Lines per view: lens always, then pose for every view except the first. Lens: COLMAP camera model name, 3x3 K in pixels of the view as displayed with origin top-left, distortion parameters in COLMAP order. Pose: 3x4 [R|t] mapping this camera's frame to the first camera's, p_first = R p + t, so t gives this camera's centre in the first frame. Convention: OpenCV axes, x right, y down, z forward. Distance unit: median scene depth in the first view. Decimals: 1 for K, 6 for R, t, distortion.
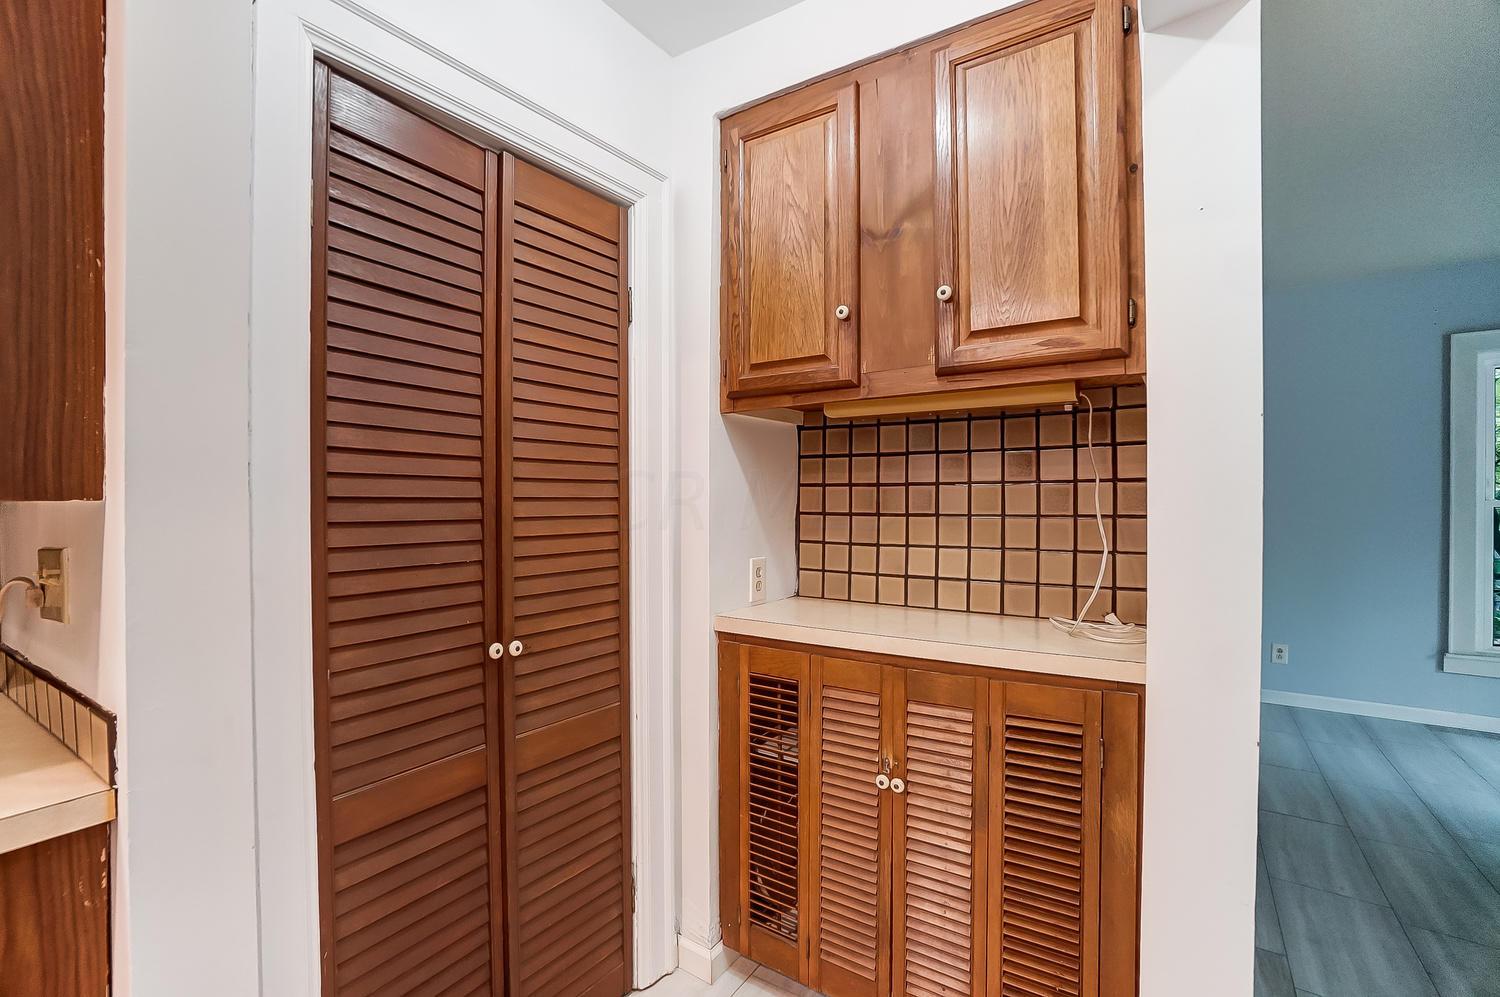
lens RADIAL K [[672.3, 0, 744.4], [0, 672.3, 502.5], [0, 0, 1]] dist [-0.050723, 0.017020]
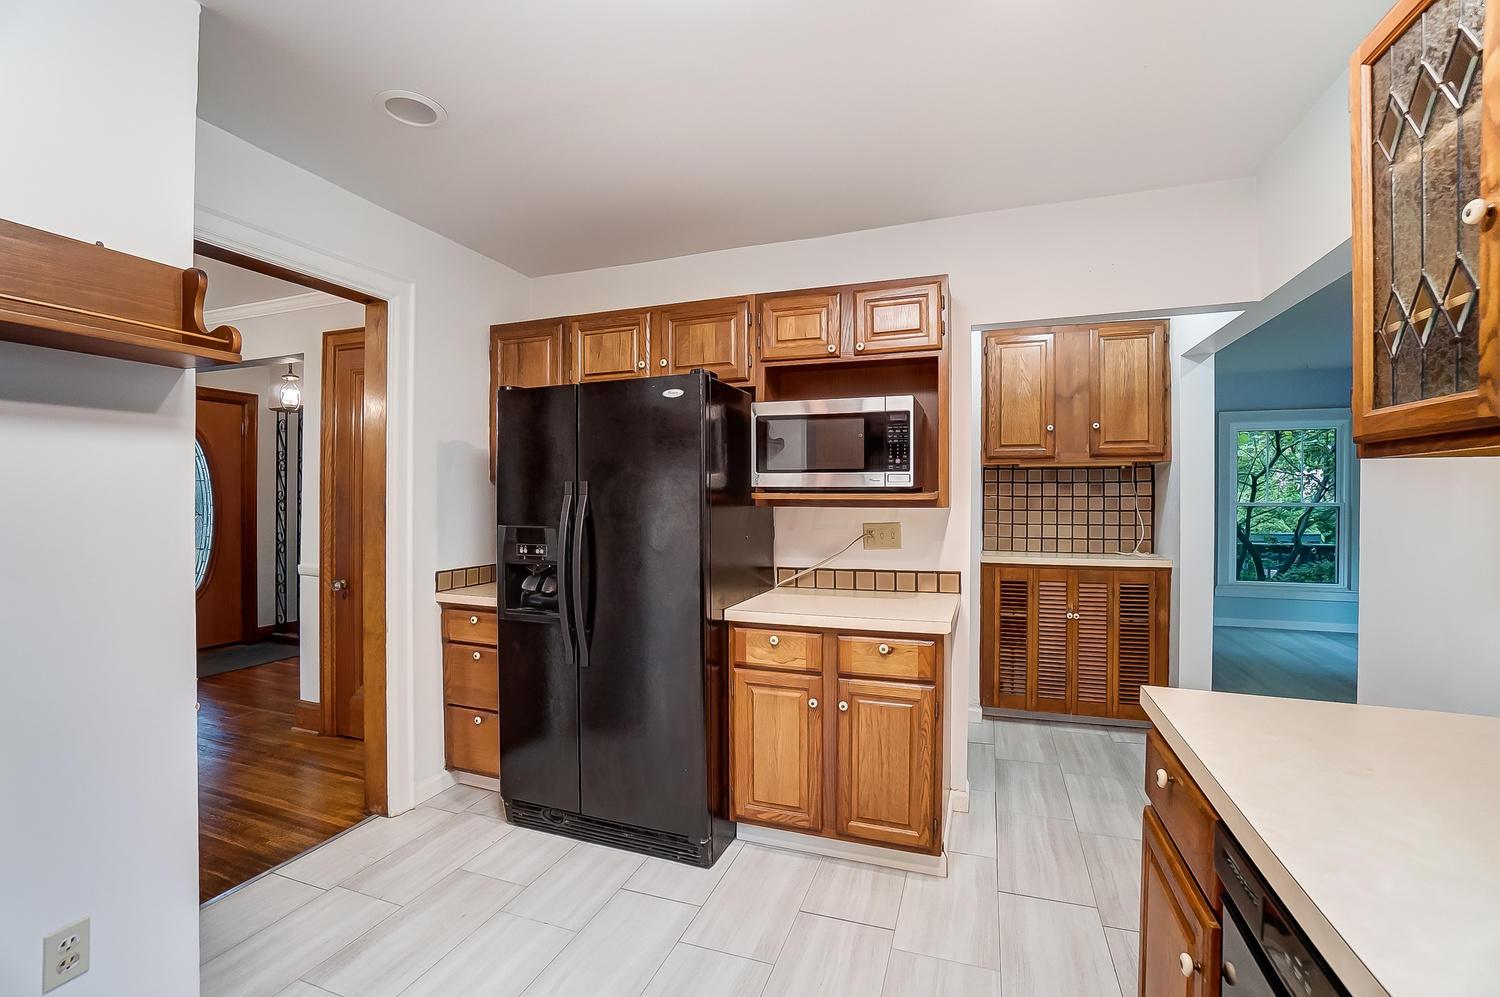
lens RADIAL K [[672.3, 0, 739.9], [0, 672.3, 501.1], [0, 0, 1]] dist [-0.050723, 0.017020]
pose [[0.970030, 0.003292, 0.242961, -1.412503], [-0.003586, 0.999993, 0.000770, -0.011589], [-0.242957, -0.001618, 0.970036, -0.994829]]
